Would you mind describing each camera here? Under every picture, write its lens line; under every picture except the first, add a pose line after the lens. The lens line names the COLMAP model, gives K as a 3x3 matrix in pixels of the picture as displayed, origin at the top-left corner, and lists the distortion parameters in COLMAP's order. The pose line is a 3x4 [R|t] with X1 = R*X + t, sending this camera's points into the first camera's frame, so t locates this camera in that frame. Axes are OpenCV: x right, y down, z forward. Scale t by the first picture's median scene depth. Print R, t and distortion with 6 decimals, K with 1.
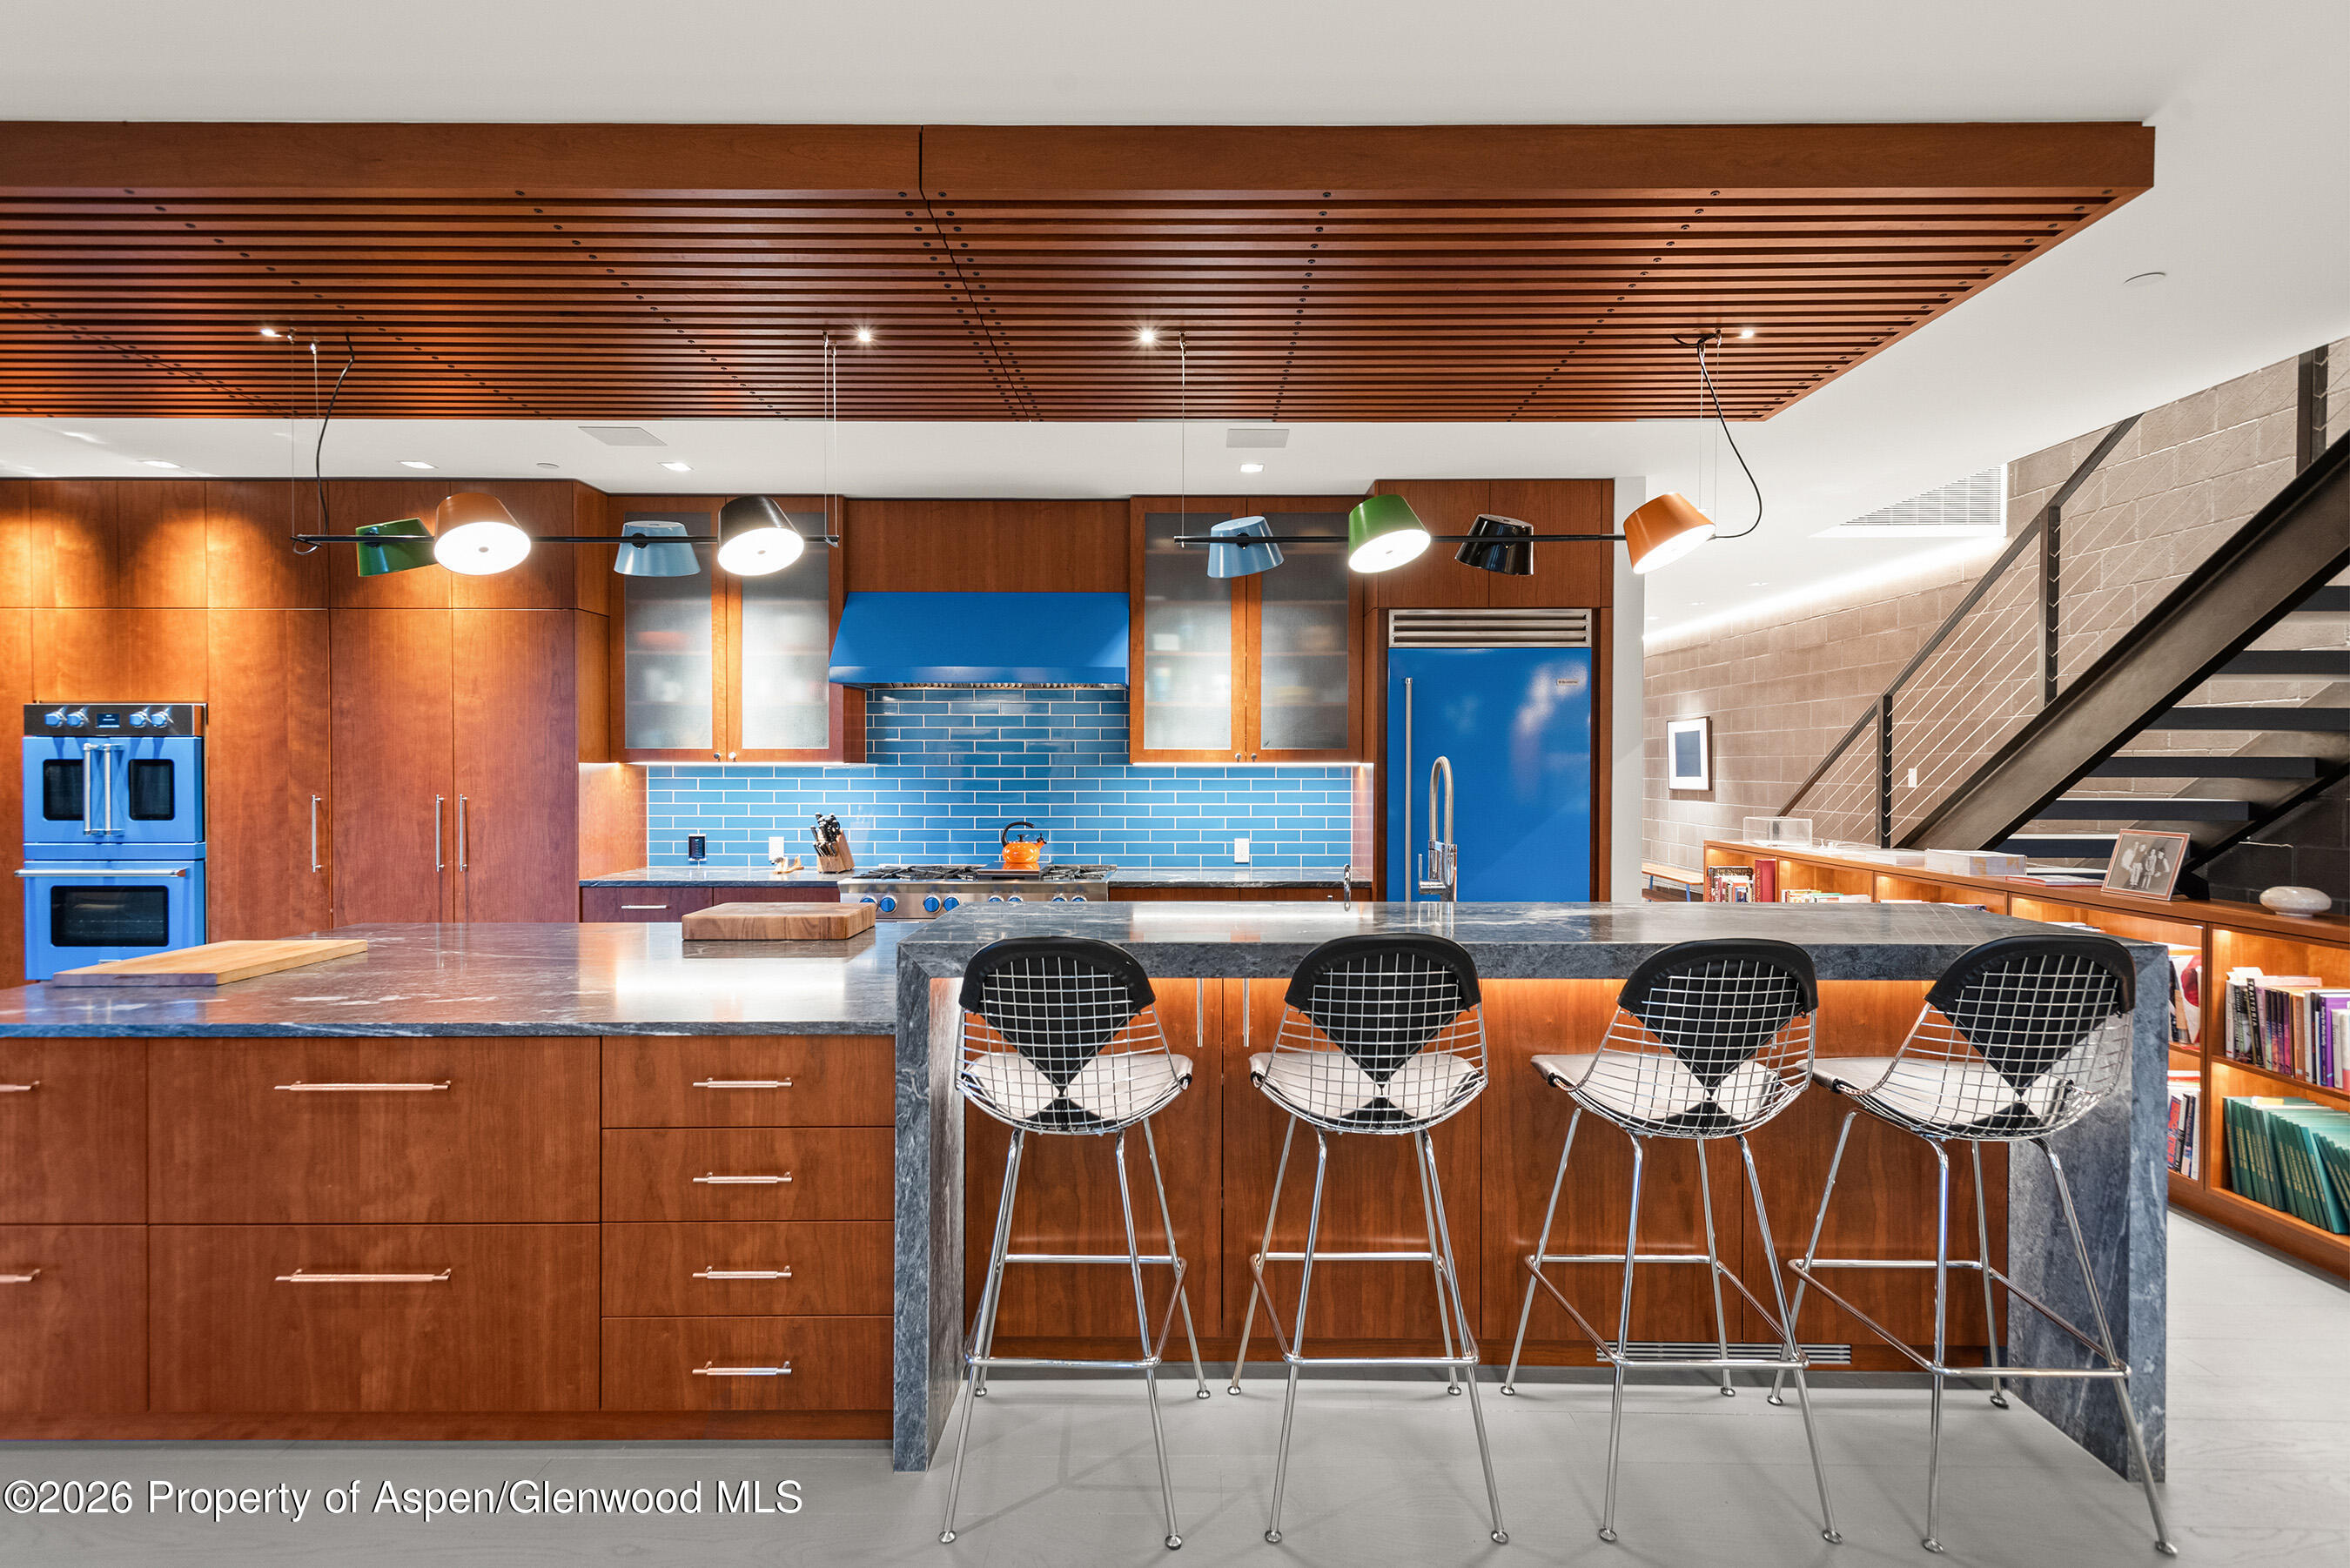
lens RADIAL K [[1172.8, 0, 1175.0], [0, 1172.8, 784.0], [0, 0, 1]] dist [0.018568, 0.000155]
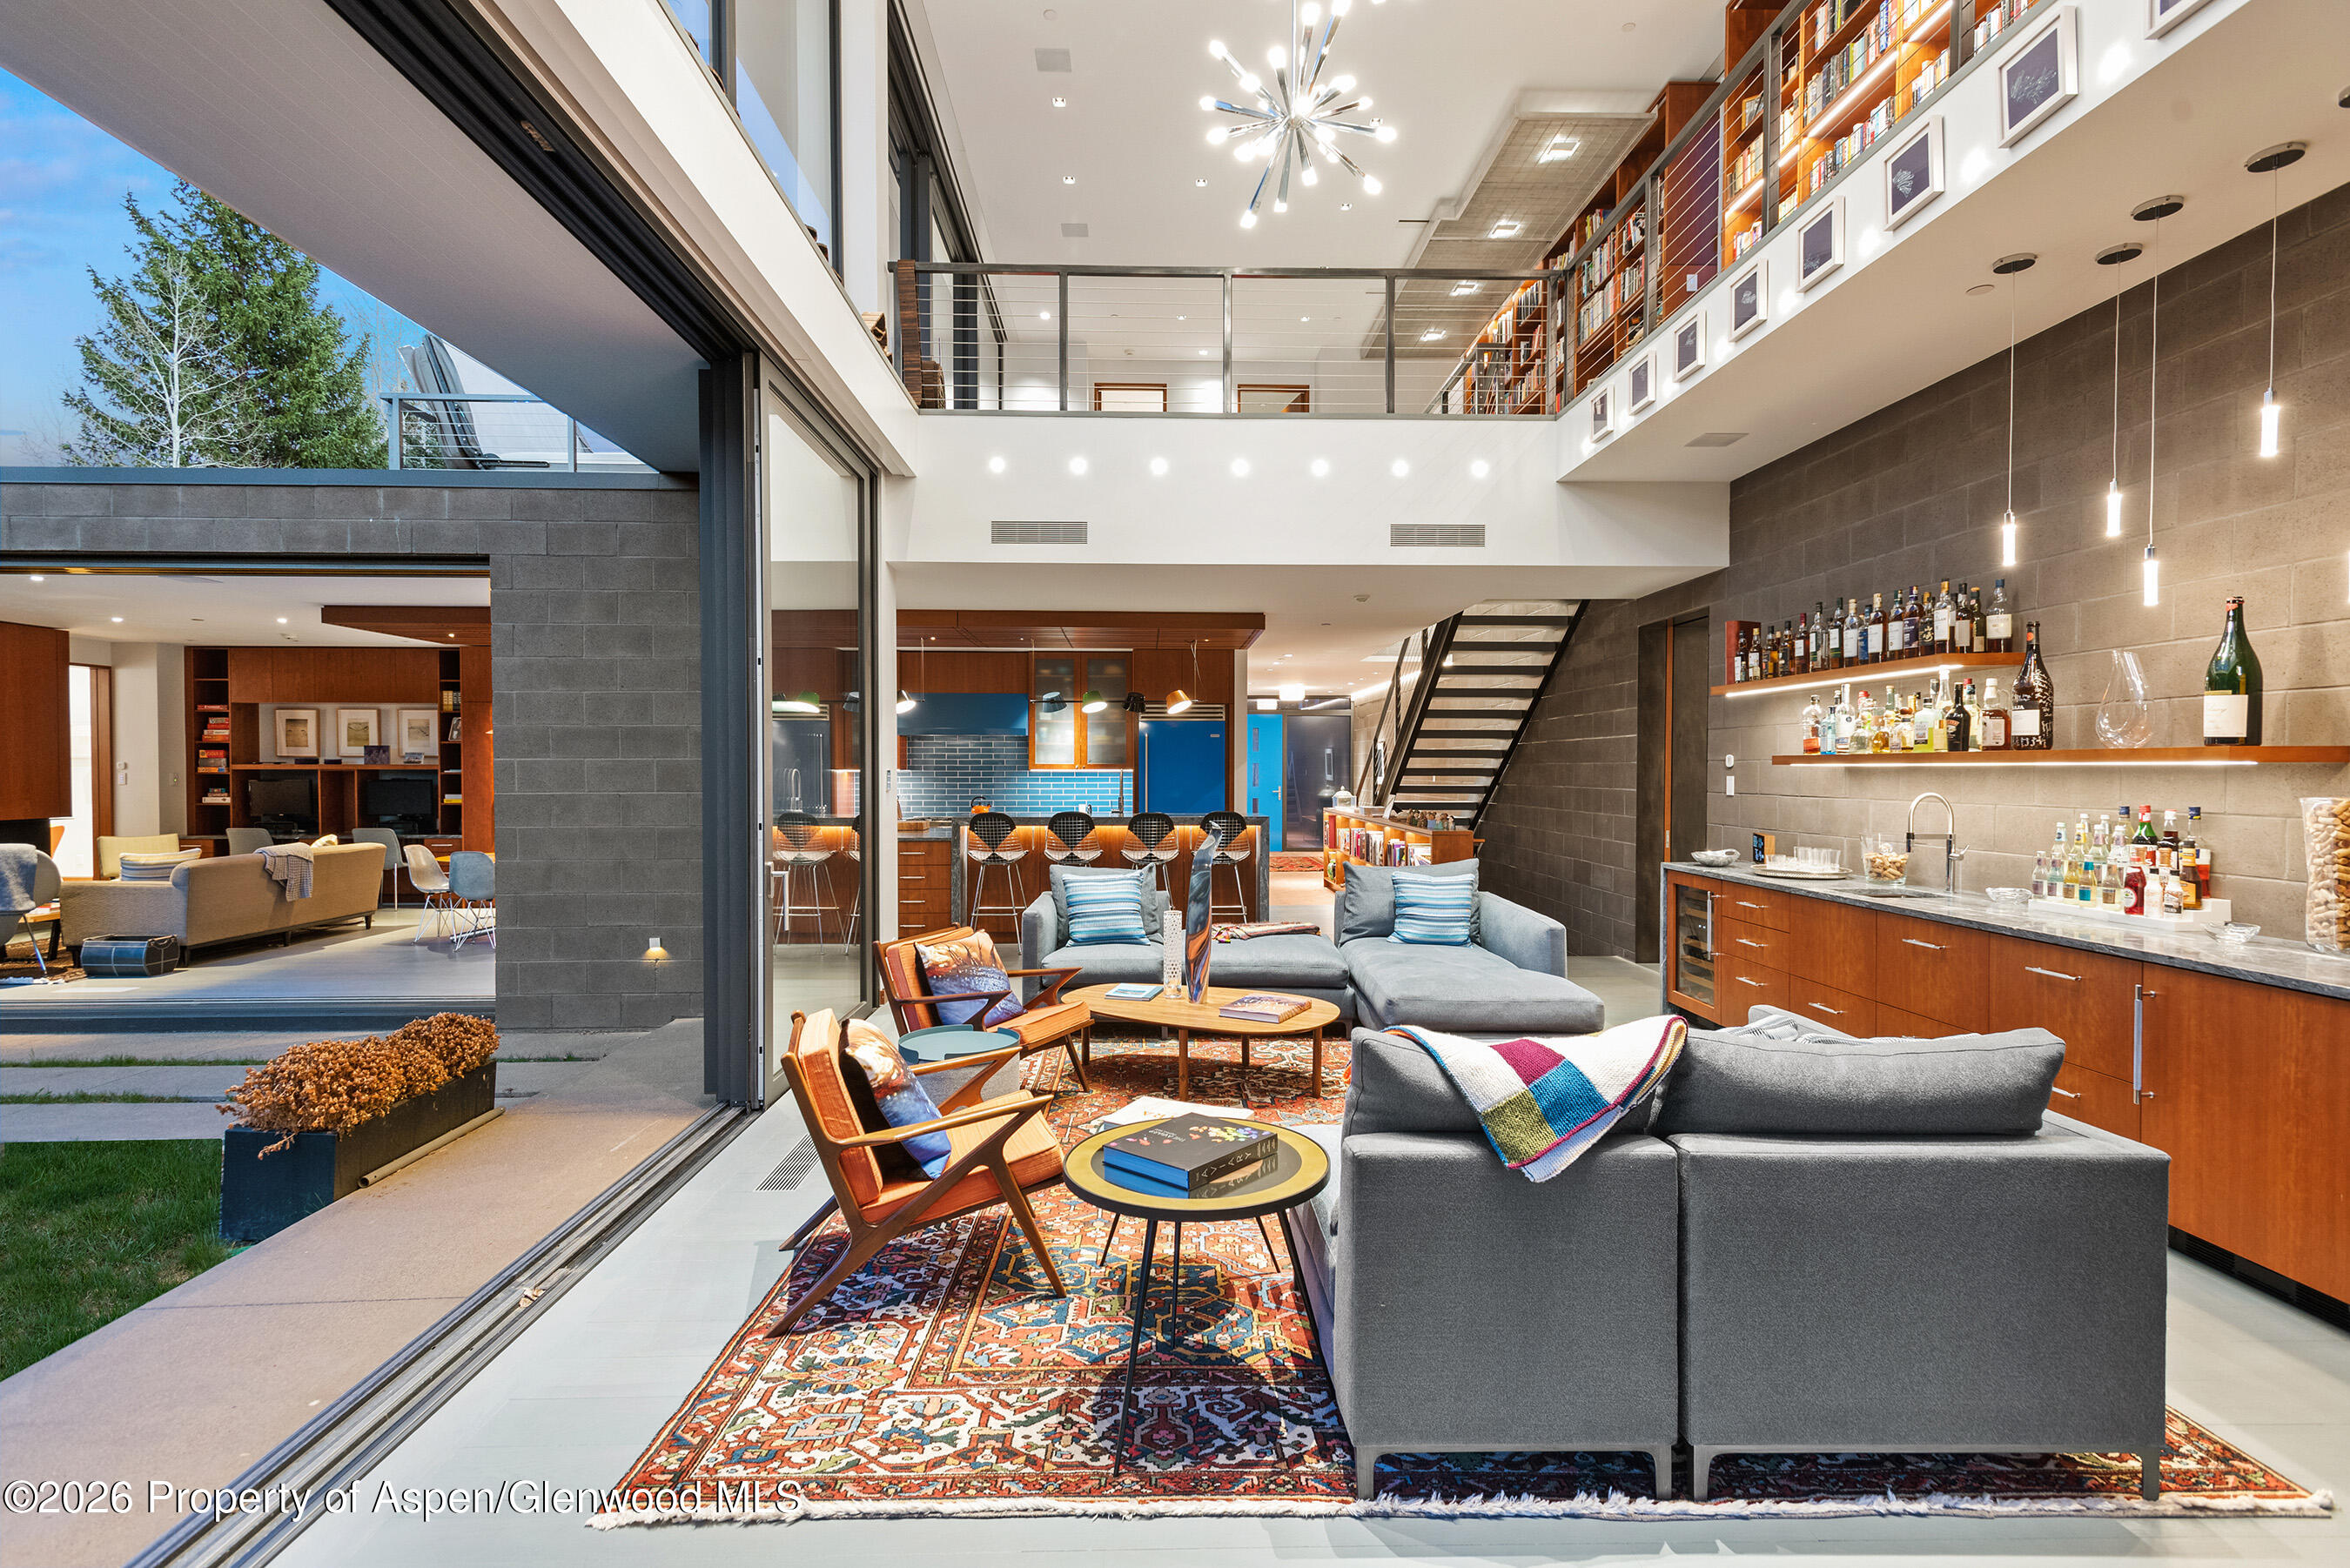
lens RADIAL K [[1172.8, 0, 1175.0], [0, 1172.8, 784.0], [0, 0, 1]] dist [0.018568, 0.000155]
pose [[0.999314, -0.003557, 0.036866, 0.357265], [0.003643, 0.999991, -0.002271, 0.035106], [-0.036858, 0.002404, 0.999318, -2.890594]]
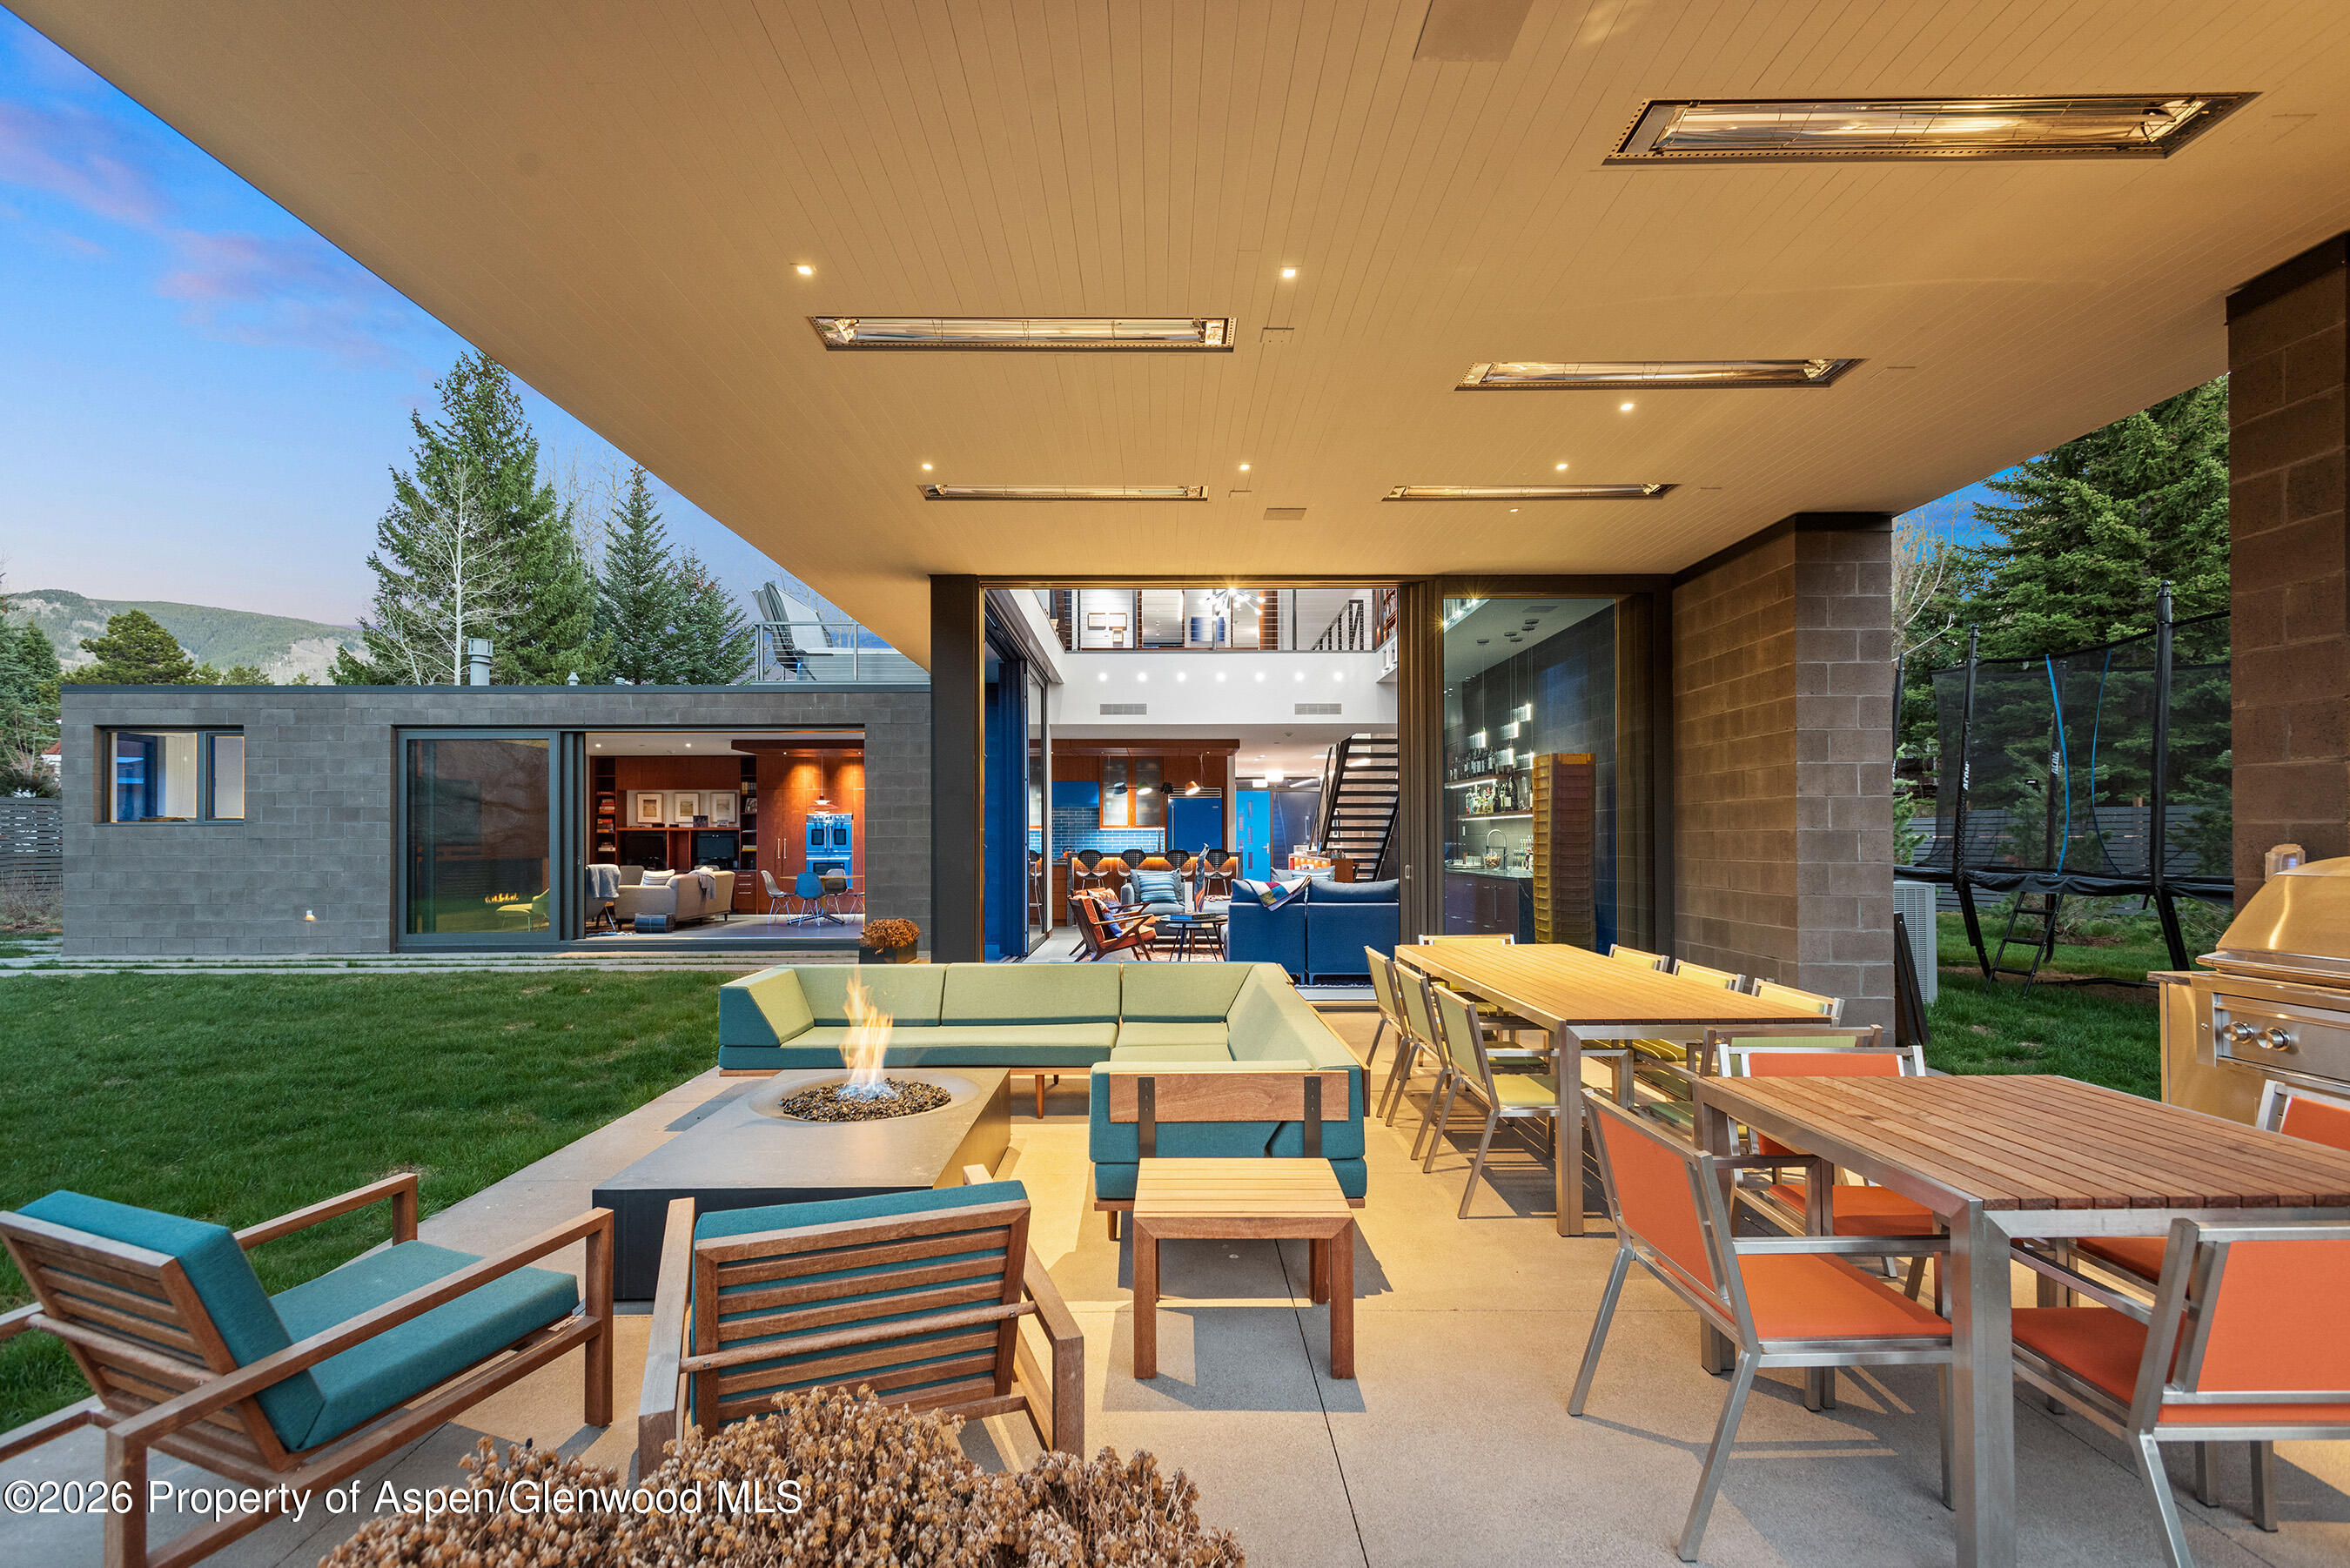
lens RADIAL K [[1172.8, 0, 1175.0], [0, 1172.8, 784.0], [0, 0, 1]] dist [0.018568, 0.000155]
pose [[0.999749, -0.006054, 0.021576, 0.262605], [0.007385, 0.998038, -0.062171, 0.158875], [-0.021158, 0.062315, 0.997832, -5.936870]]
